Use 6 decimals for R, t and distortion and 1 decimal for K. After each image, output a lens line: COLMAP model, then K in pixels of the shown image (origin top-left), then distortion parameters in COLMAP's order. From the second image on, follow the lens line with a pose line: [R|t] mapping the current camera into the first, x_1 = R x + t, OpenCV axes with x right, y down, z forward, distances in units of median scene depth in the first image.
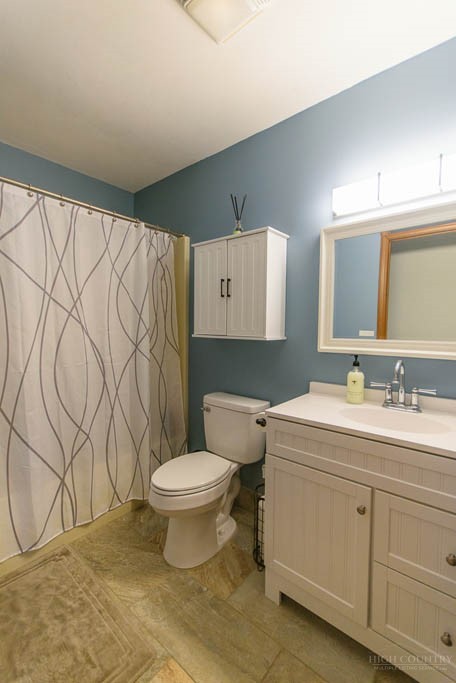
lens RADIAL K [[297.5, 0, 228.0], [0, 297.5, 341.5], [0, 0, 1]] dist [-0.001878, 0.000036]
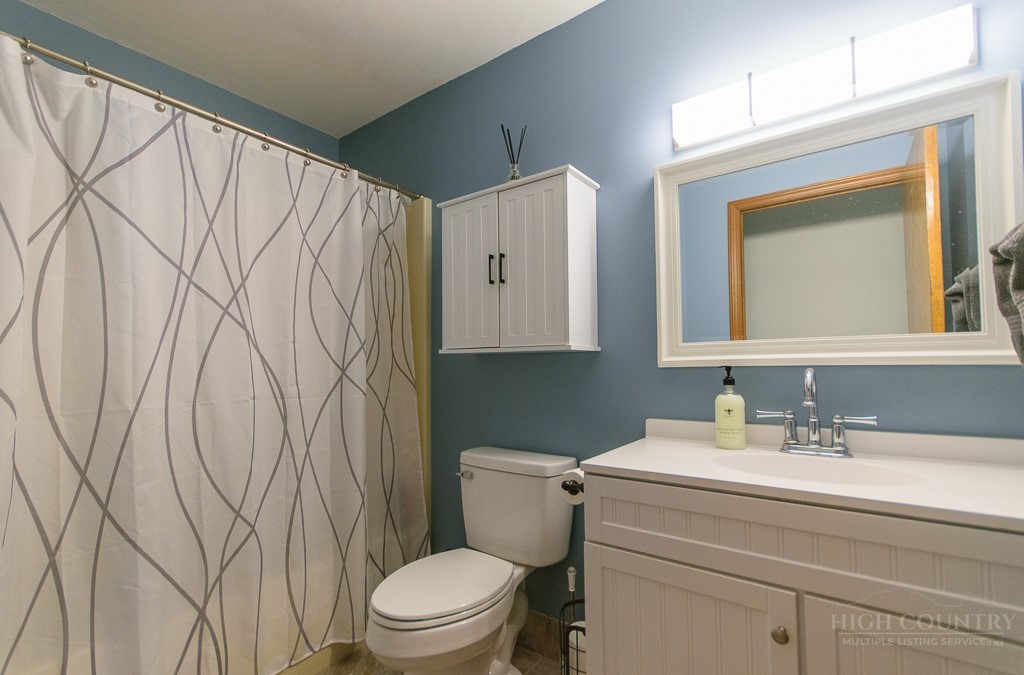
lens RADIAL K [[455.5, 0, 510.0], [0, 455.5, 359.5], [0, 0, 1]] dist [0.002458, -0.000185]
pose [[0.997898, -0.009124, 0.064165, -0.043312], [0.013402, 0.997692, -0.066563, 0.065912], [-0.063410, 0.067283, 0.995717, 0.099628]]
